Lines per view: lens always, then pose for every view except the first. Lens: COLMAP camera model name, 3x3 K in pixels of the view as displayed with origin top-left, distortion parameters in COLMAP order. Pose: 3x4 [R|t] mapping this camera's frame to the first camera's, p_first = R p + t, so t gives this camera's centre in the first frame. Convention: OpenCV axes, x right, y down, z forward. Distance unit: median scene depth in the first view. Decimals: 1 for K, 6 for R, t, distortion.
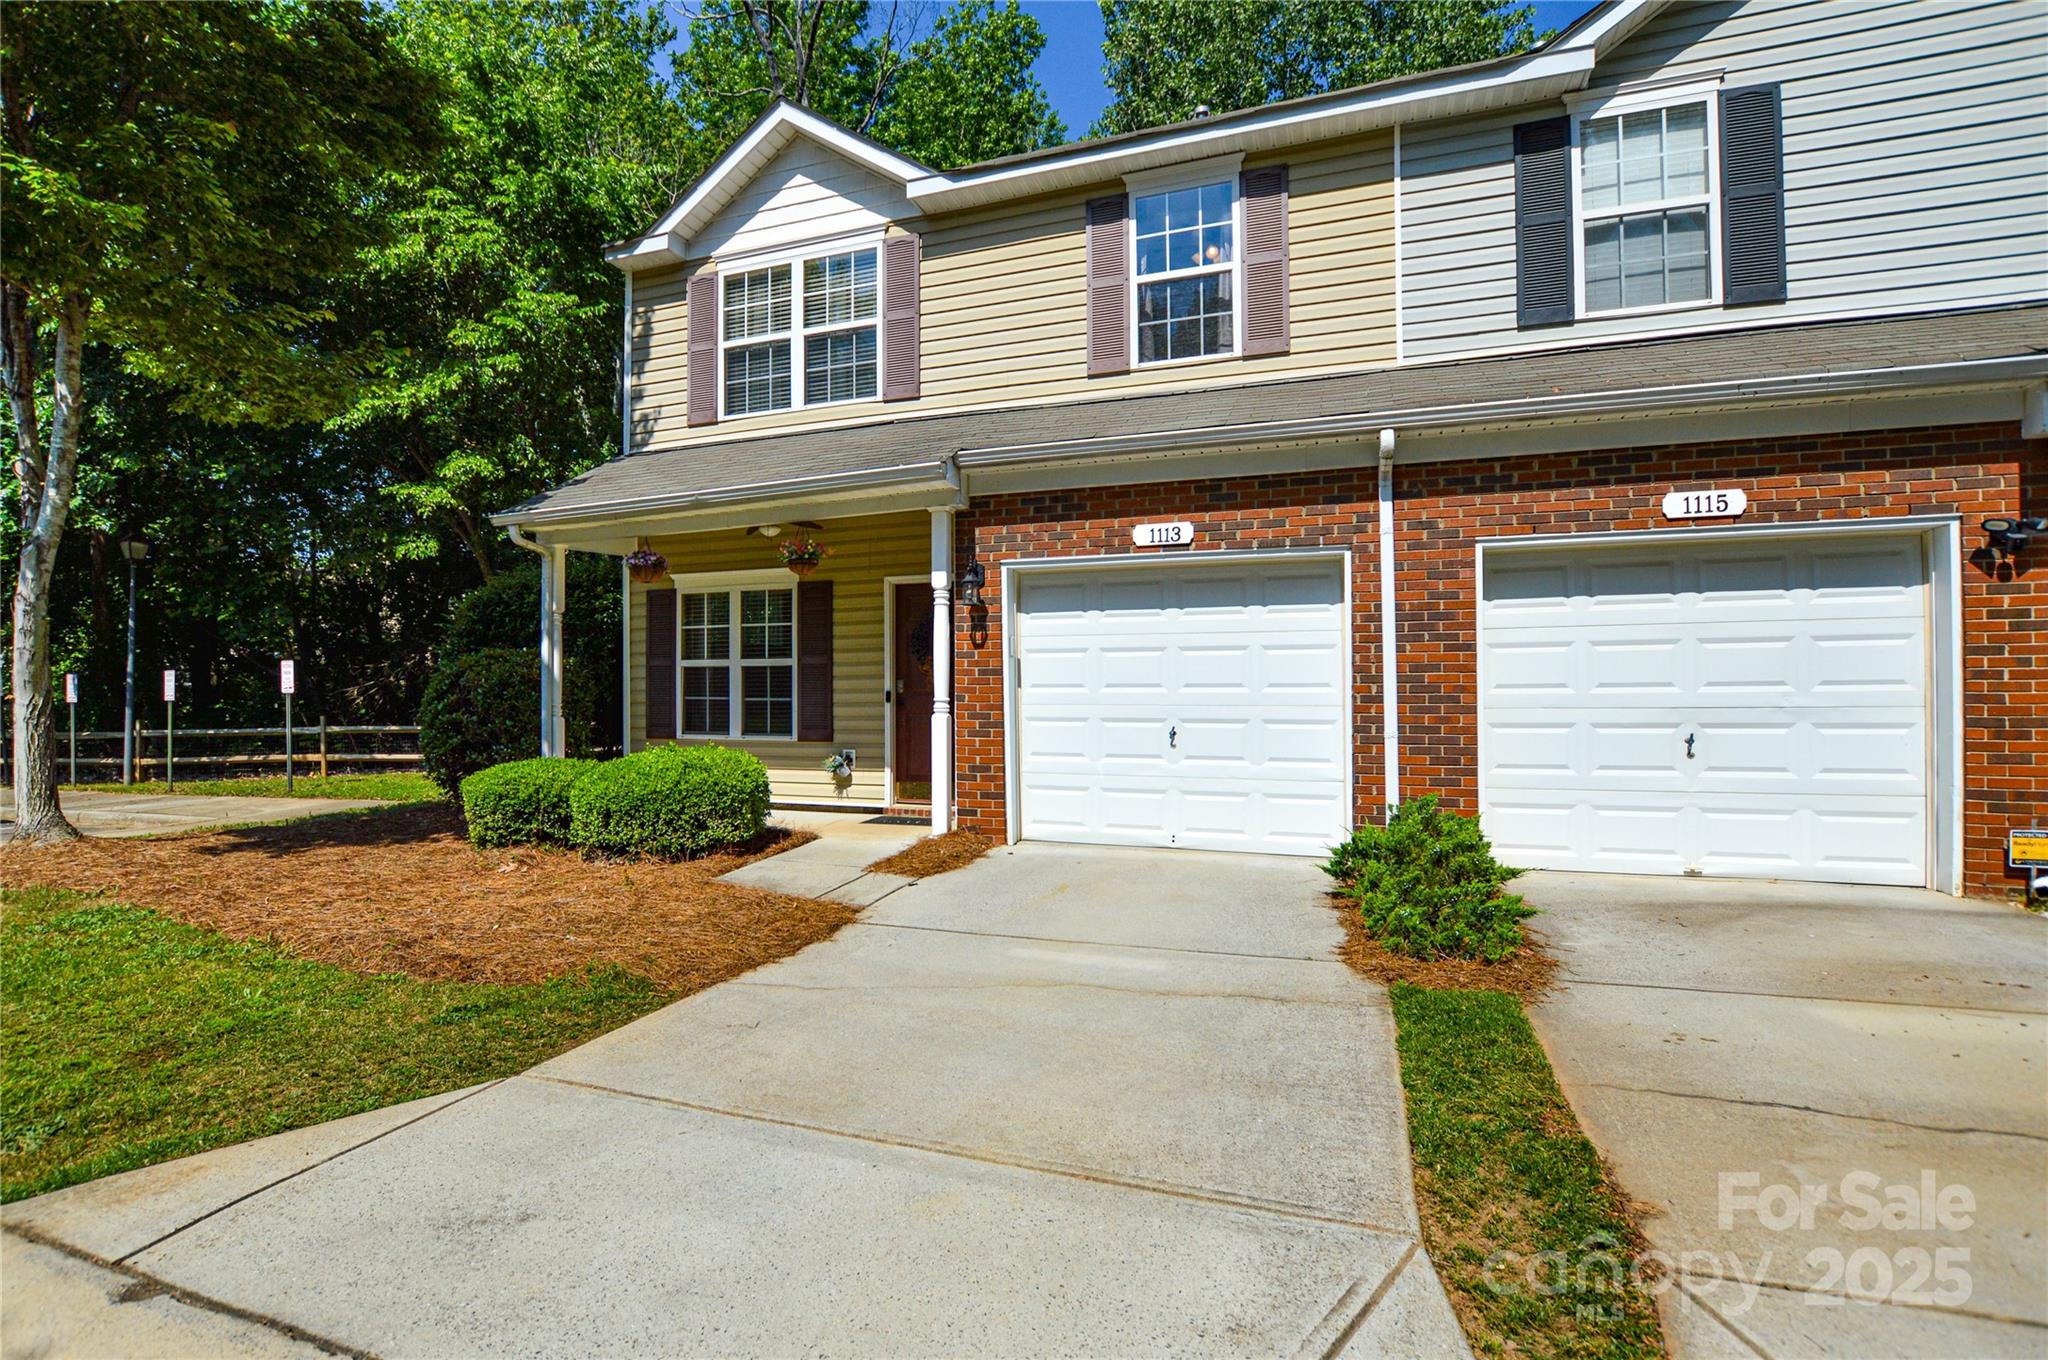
lens RADIAL K [[988.2, 0, 959.4], [0, 988.2, 676.2], [0, 0, 1]] dist [-0.026369, 0.000824]
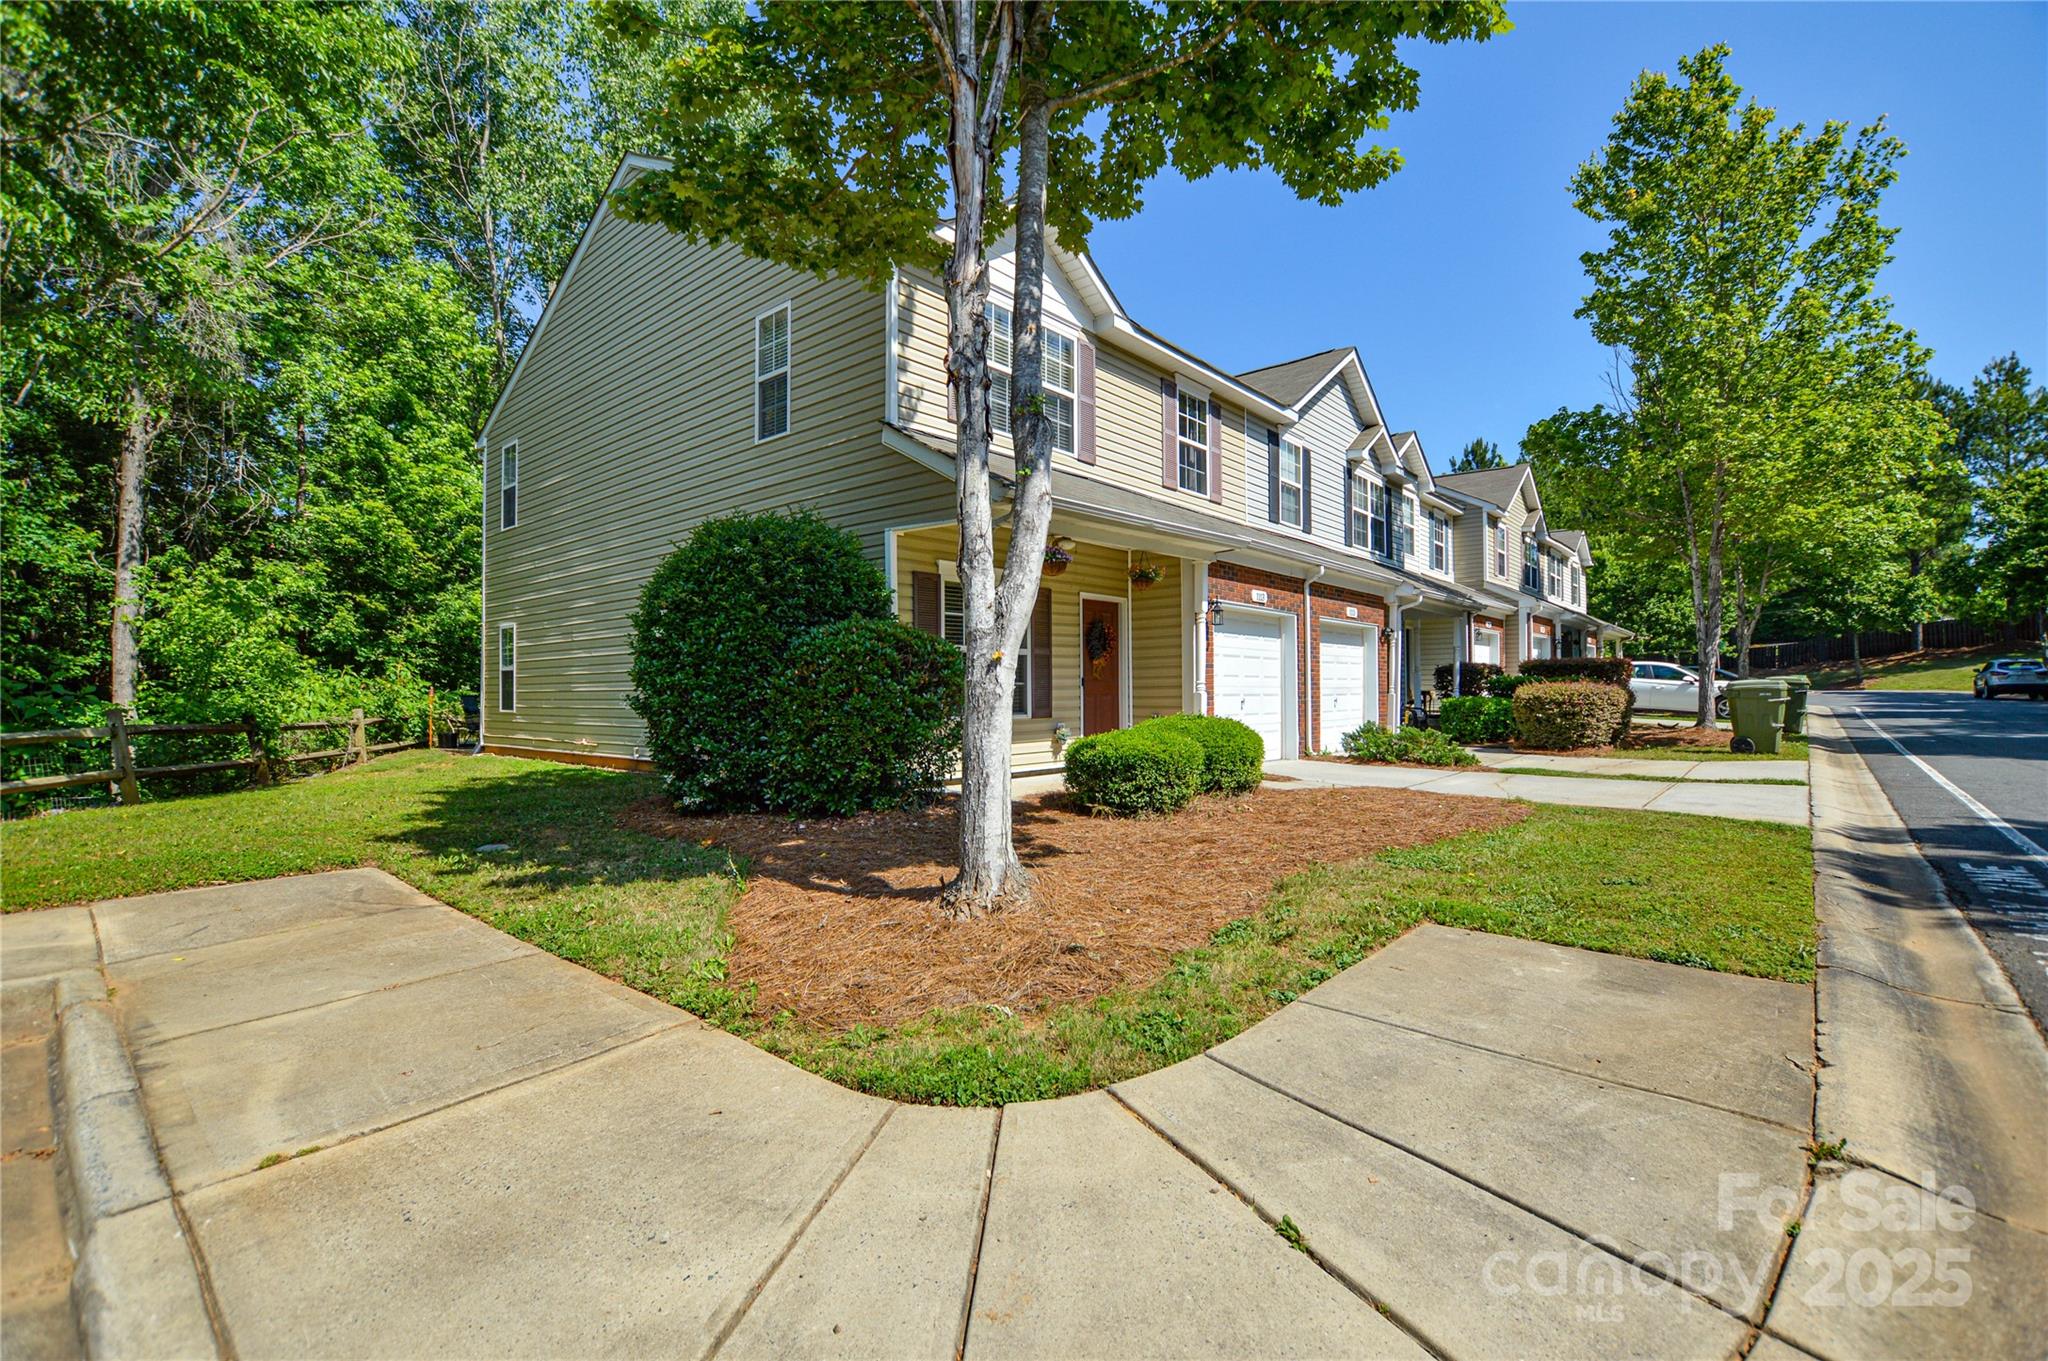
lens RADIAL K [[923.4, 0, 1025.6], [0, 923.4, 676.3], [0, 0, 1]] dist [-0.024948, 0.000552]
pose [[0.330535, 0.022595, 0.943523, -1.335300], [-0.008484, 0.999744, -0.020969, 0.041406], [-0.943756, -0.001074, 0.330642, 0.693912]]
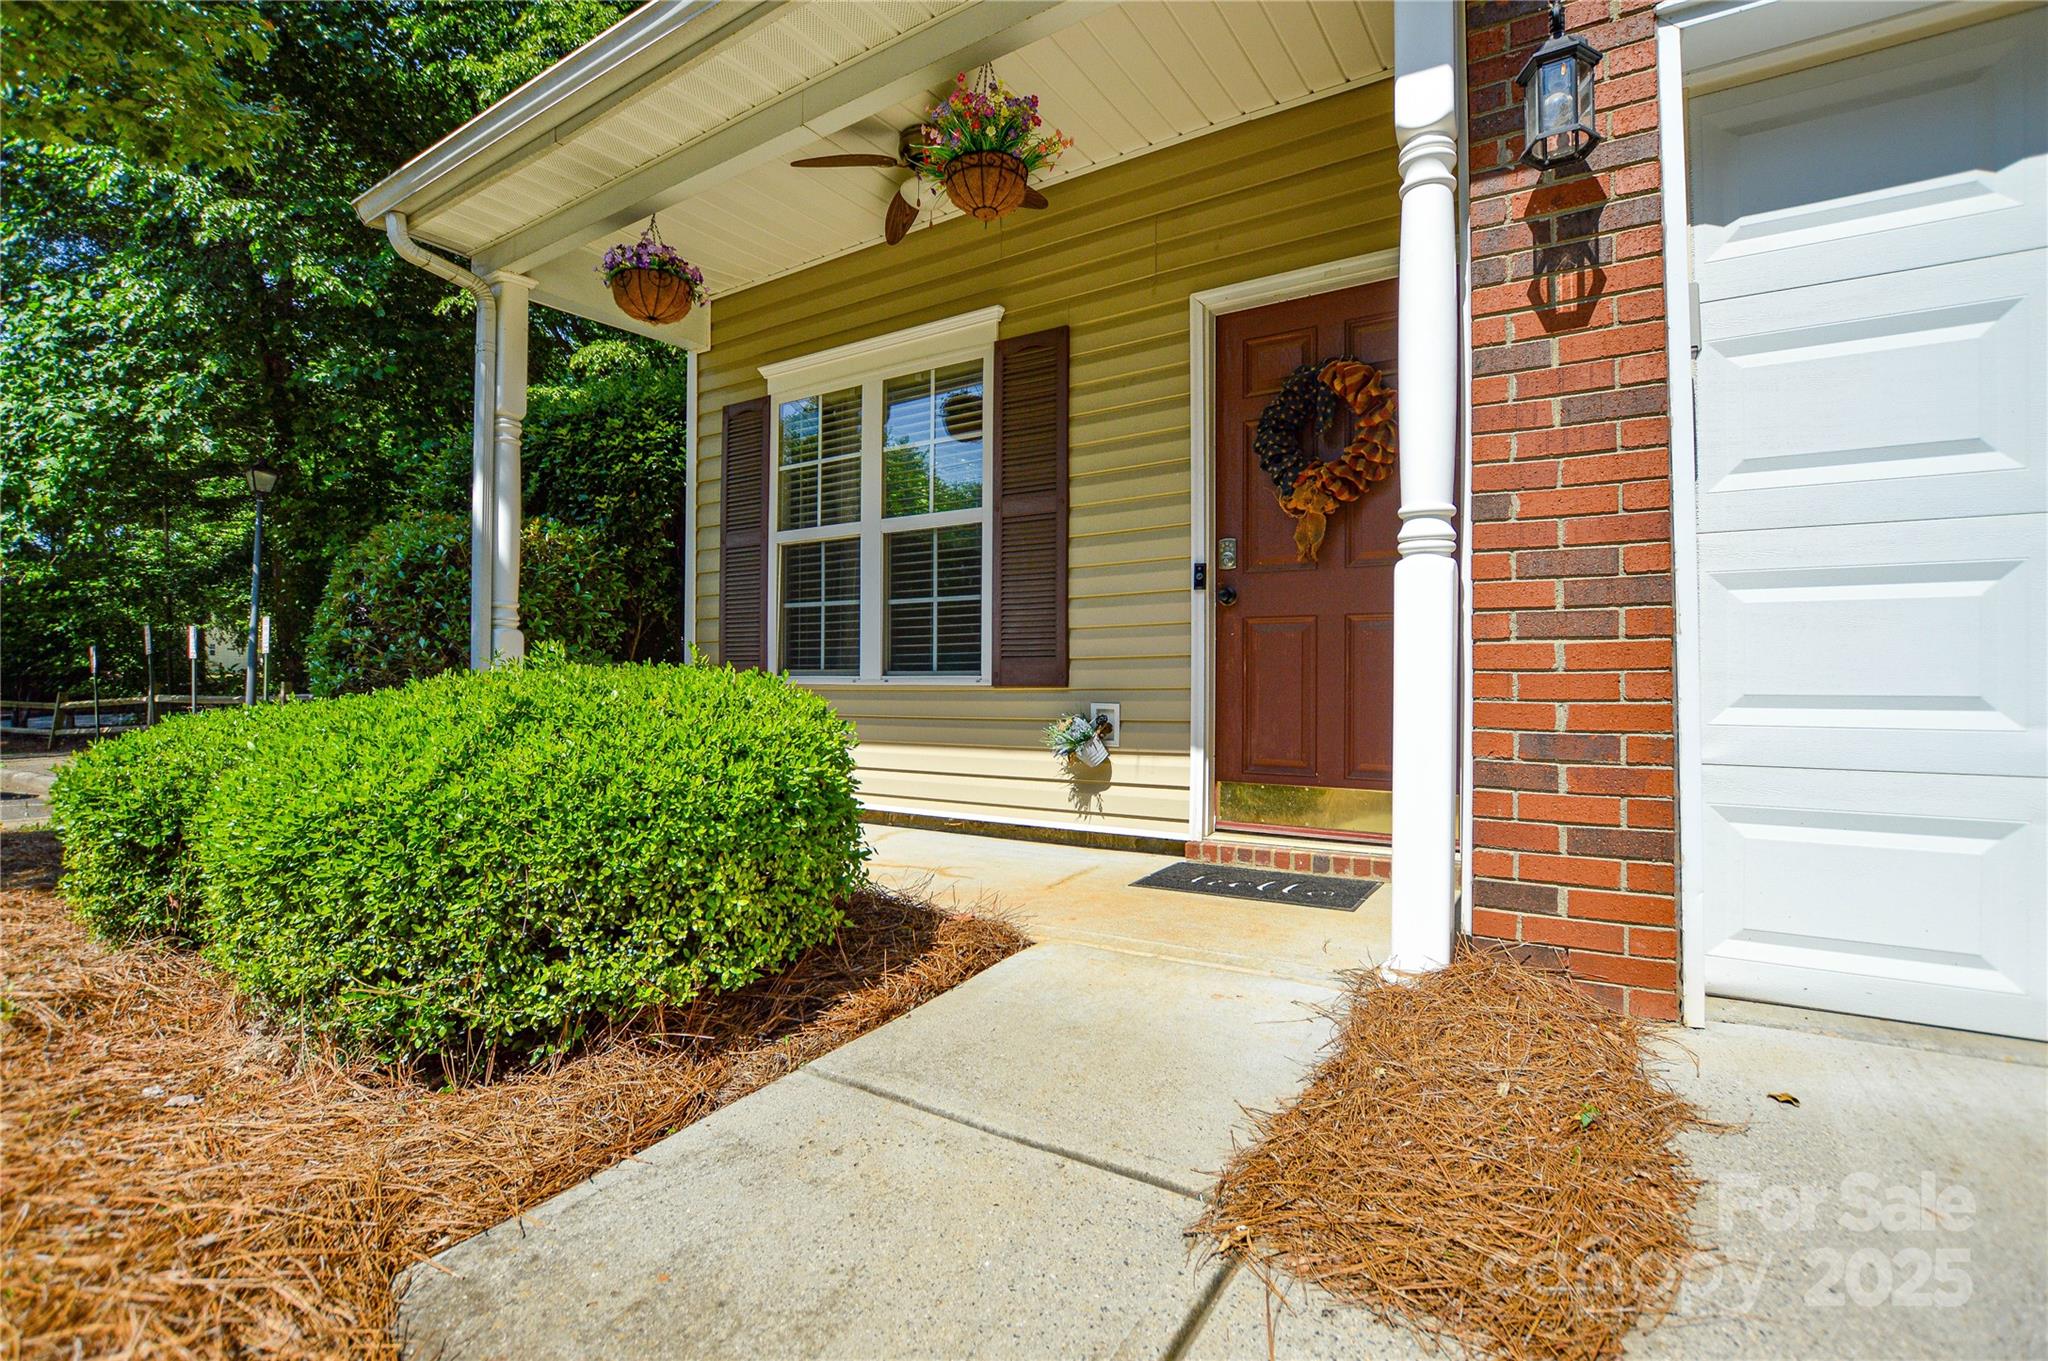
lens RADIAL K [[923.4, 0, 1025.6], [0, 923.4, 676.3], [0, 0, 1]] dist [-0.024948, 0.000552]
pose [[0.983111, 0.006371, -0.182898, -0.076324], [-0.005691, 0.999975, 0.004245, 0.064584], [0.182921, -0.003133, 0.983123, 0.632311]]
